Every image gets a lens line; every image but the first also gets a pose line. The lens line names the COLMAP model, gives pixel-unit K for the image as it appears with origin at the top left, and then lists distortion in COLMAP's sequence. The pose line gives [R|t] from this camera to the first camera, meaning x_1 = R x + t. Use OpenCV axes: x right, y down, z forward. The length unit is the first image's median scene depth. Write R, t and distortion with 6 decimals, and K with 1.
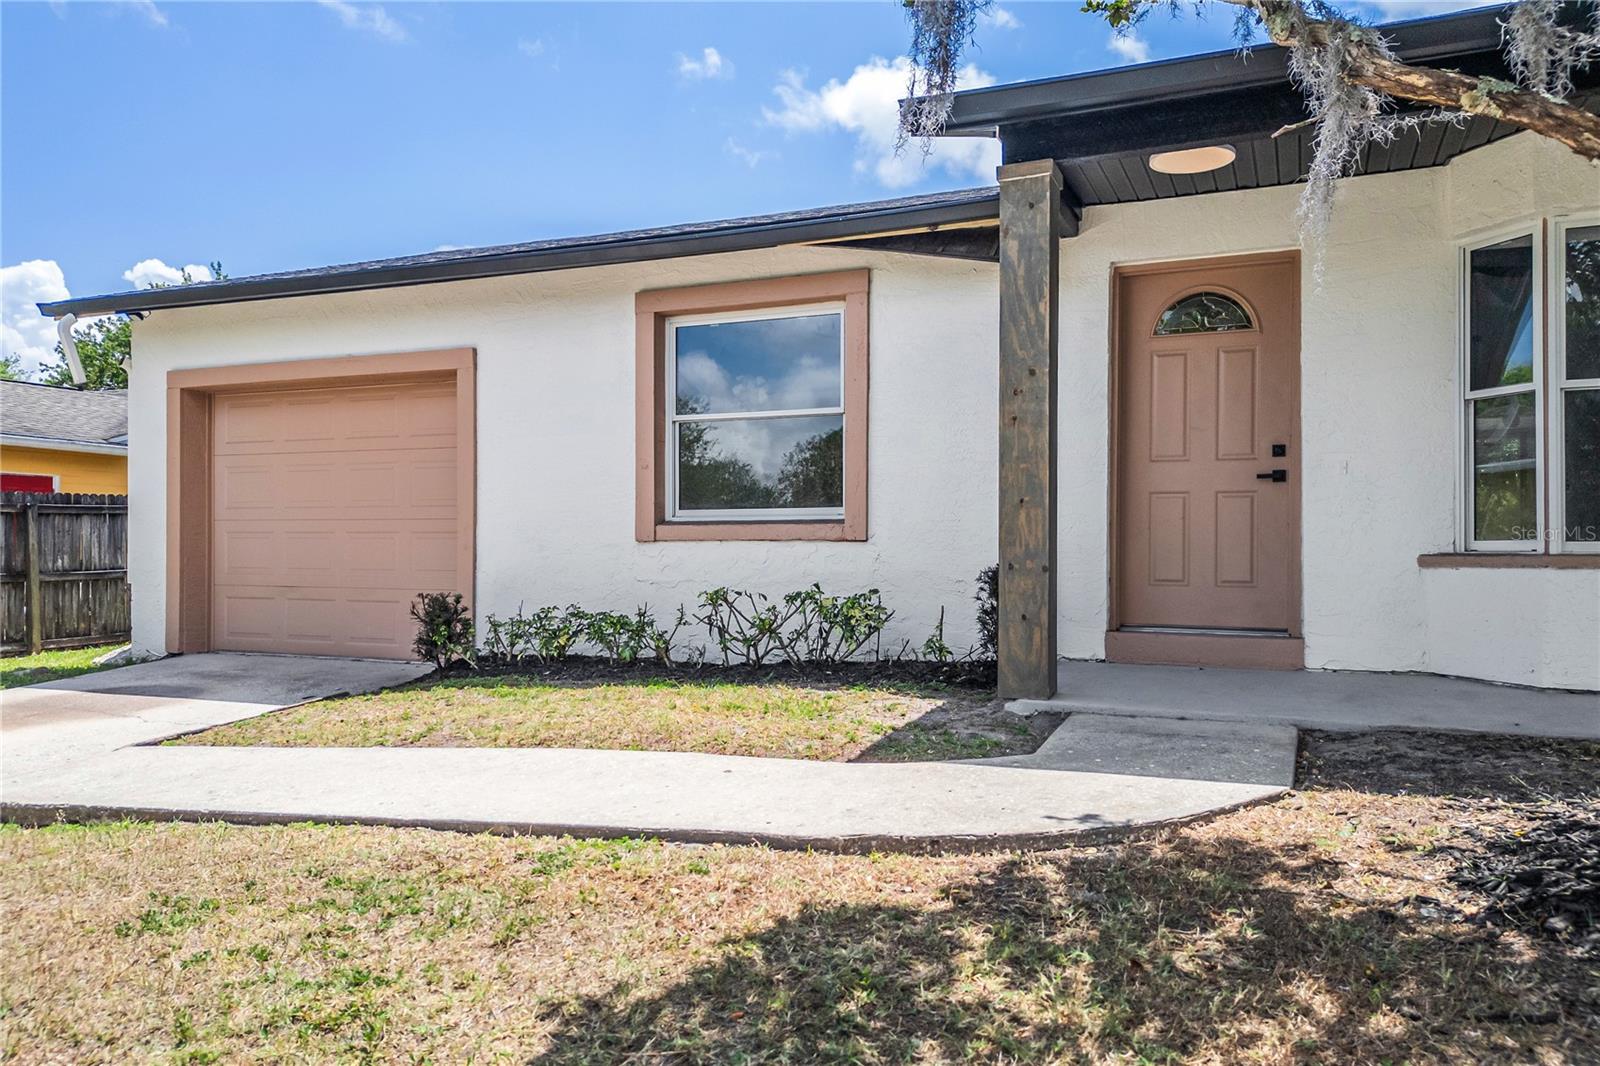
lens RADIAL K [[1142.4, 0, 802.7], [0, 1142.4, 536.6], [0, 0, 1]] dist [0.088153, -0.096409]
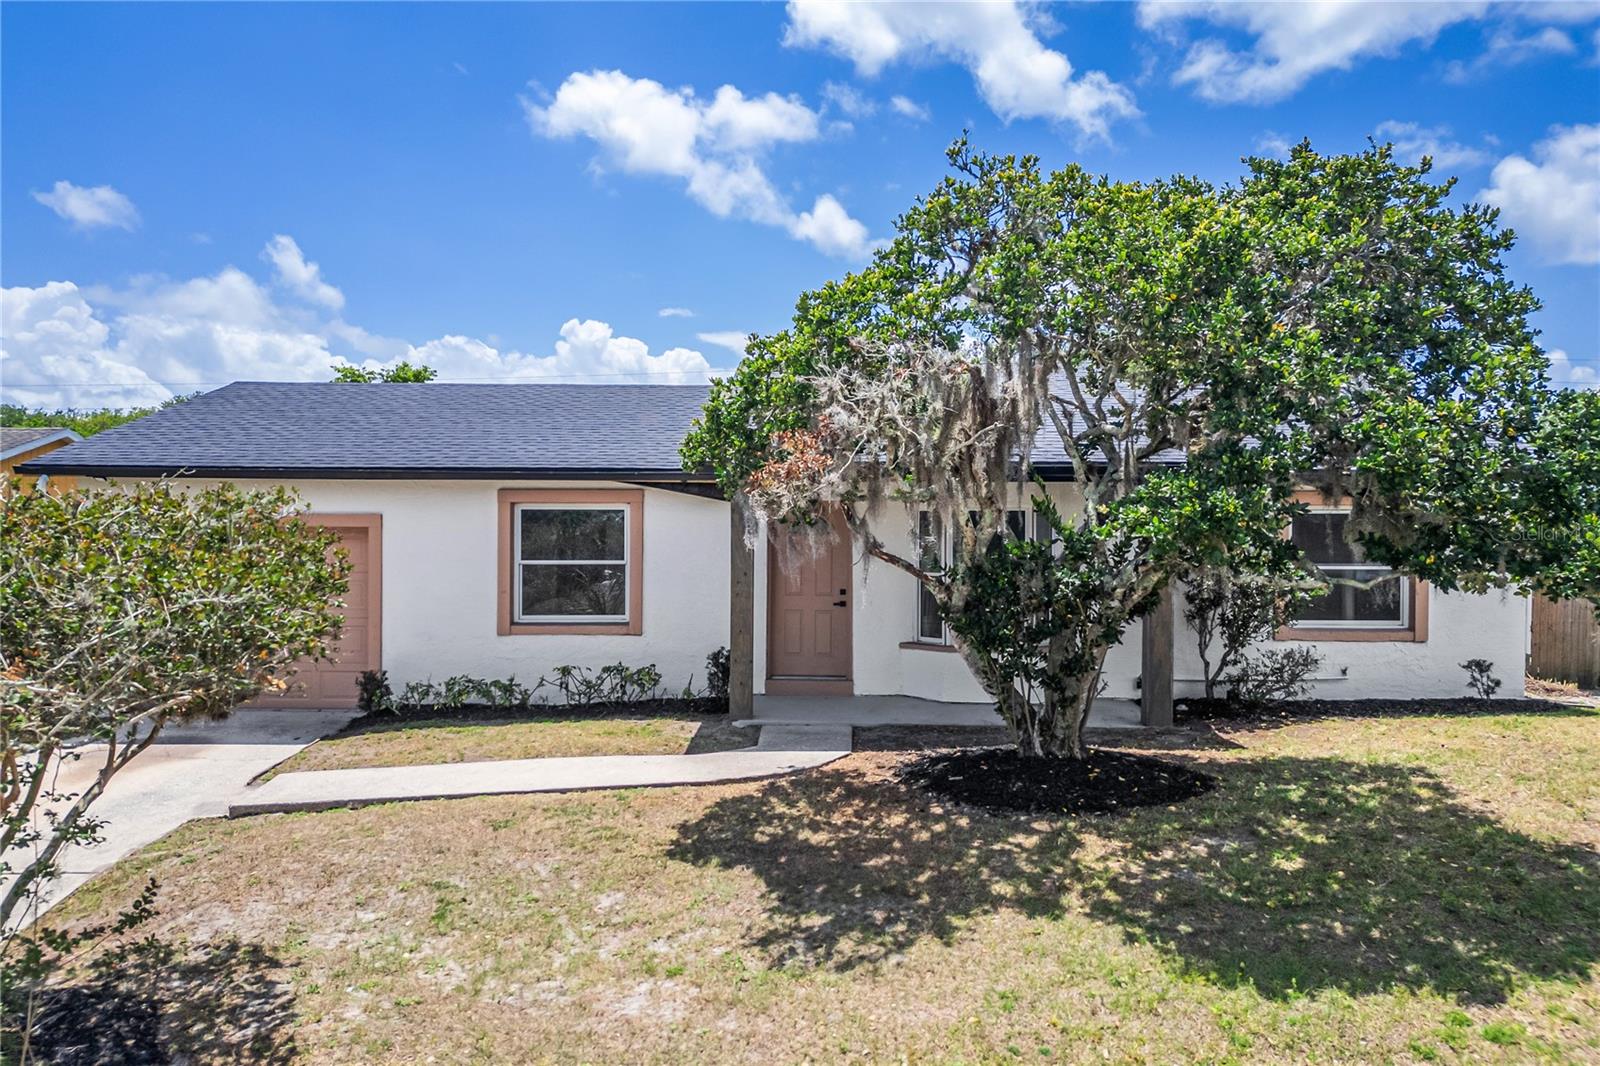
lens RADIAL K [[1142.4, 0, 802.7], [0, 1142.4, 536.6], [0, 0, 1]] dist [0.088153, -0.096409]
pose [[0.932000, -0.002577, 0.362448, -0.458732], [-0.004199, 0.999831, 0.017907, -0.234178], [-0.362433, -0.018212, 0.931832, -1.017902]]
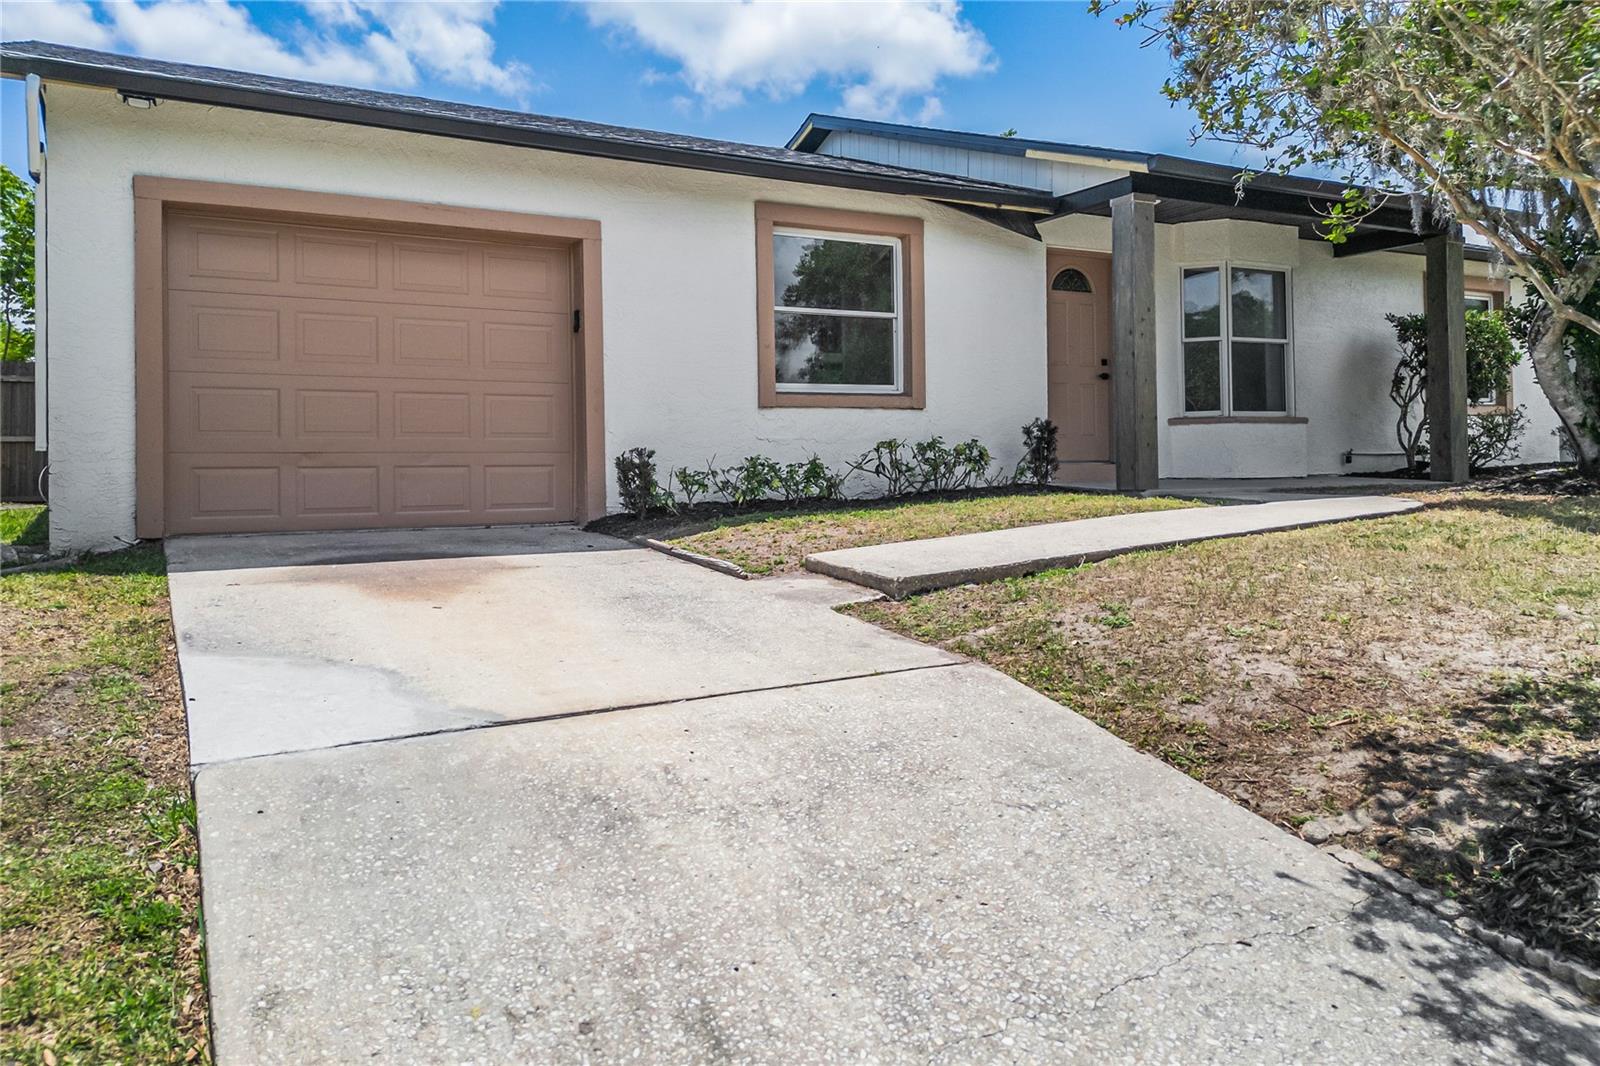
lens RADIAL K [[1142.4, 0, 802.7], [0, 1142.4, 536.6], [0, 0, 1]] dist [0.088153, -0.096409]
pose [[0.620501, -0.061184, 0.781815, -1.459901], [0.006747, 0.997331, 0.072696, 0.071430], [-0.784177, -0.039833, 0.619258, 0.259332]]
